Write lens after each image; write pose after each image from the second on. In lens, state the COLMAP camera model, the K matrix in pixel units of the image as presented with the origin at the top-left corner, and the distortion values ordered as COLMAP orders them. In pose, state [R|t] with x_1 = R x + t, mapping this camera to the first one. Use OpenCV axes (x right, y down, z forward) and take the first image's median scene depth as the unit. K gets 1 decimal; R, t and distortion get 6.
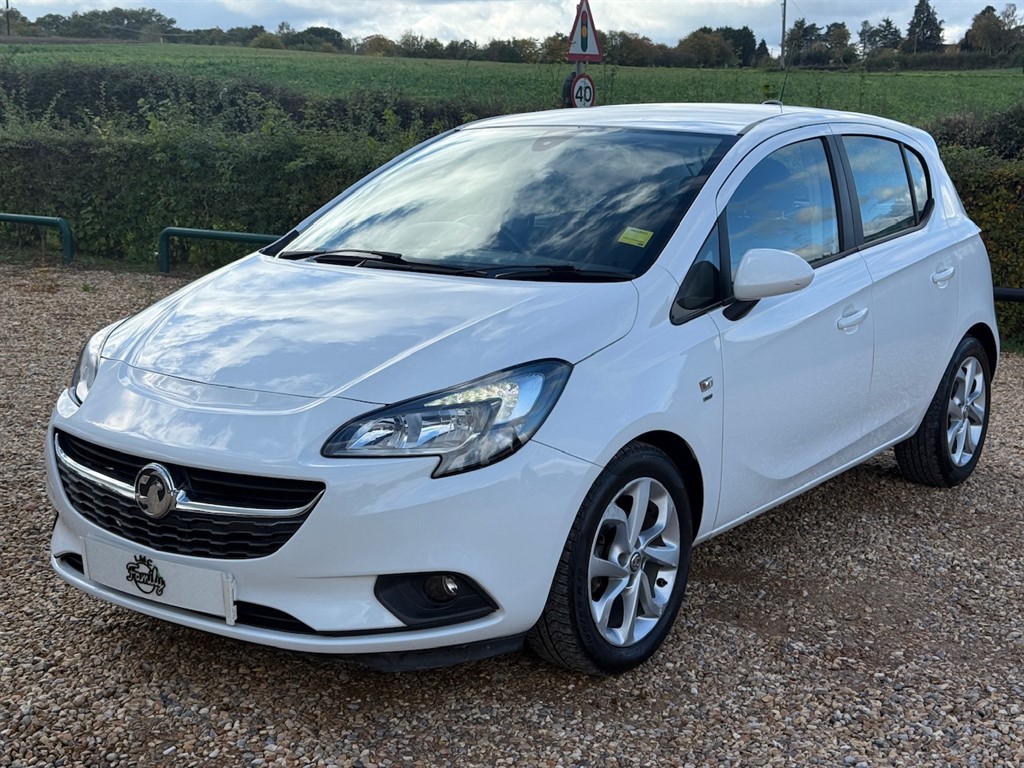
lens RADIAL K [[1429.0, 0, 512.6], [0, 1429.0, 381.5], [0, 0, 1]] dist [0.121597, 0.000000]
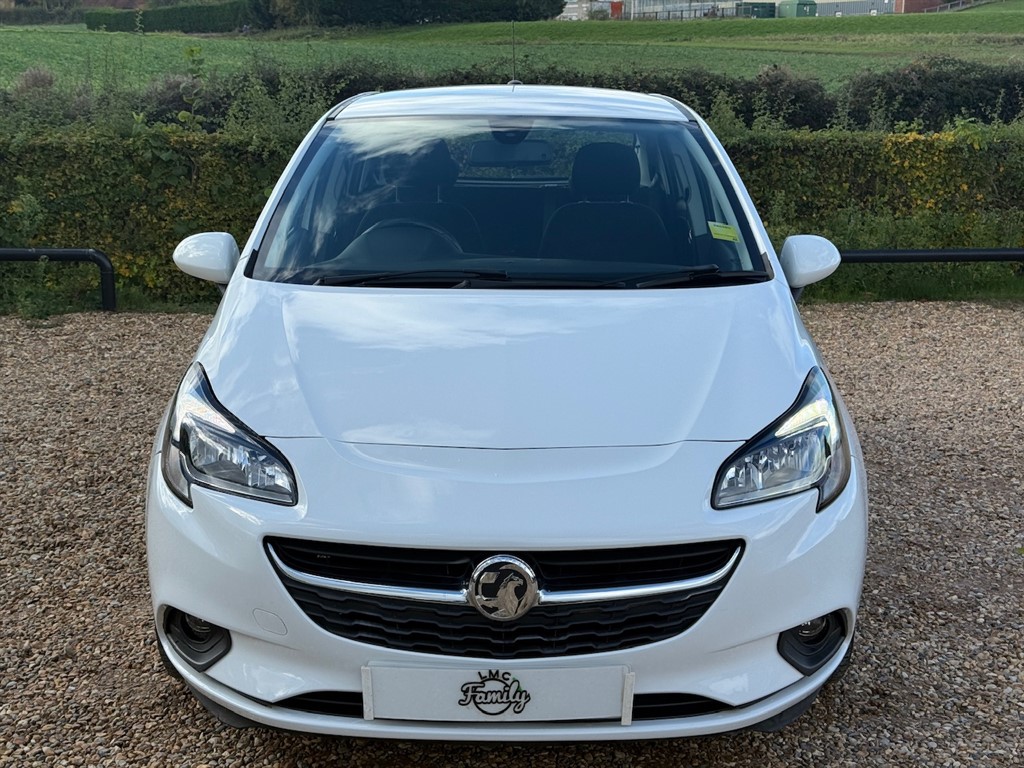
lens RADIAL K [[1429.0, 0, 497.4], [0, 1429.0, 418.4], [0, 0, 1]] dist [0.121597, 0.000000]
pose [[0.815915, -0.140103, 0.560940, -0.693054], [0.109226, 0.990077, 0.088413, -0.091414], [-0.567761, -0.010868, 0.823122, 0.338570]]
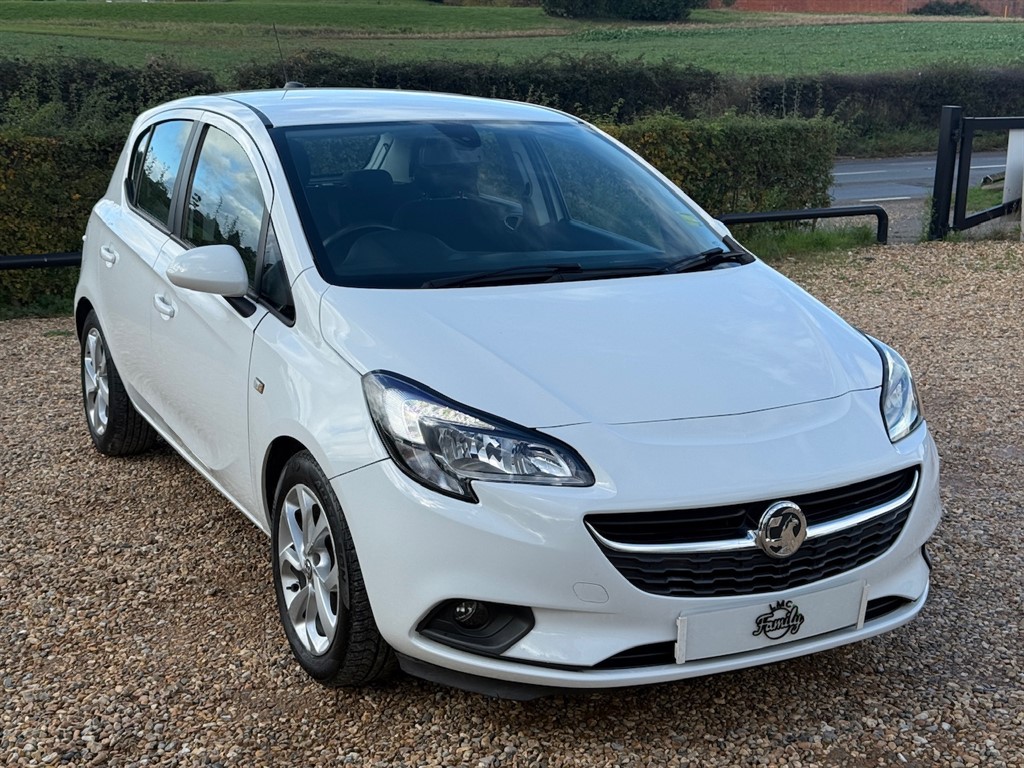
lens RADIAL K [[1429.0, 0, 515.7], [0, 1429.0, 379.6], [0, 0, 1]] dist [0.121597, 0.000000]
pose [[0.463434, -0.198710, 0.863564, -1.135450], [0.165168, 0.976825, 0.136134, -0.180553], [-0.870602, 0.079544, 0.485514, 0.685539]]
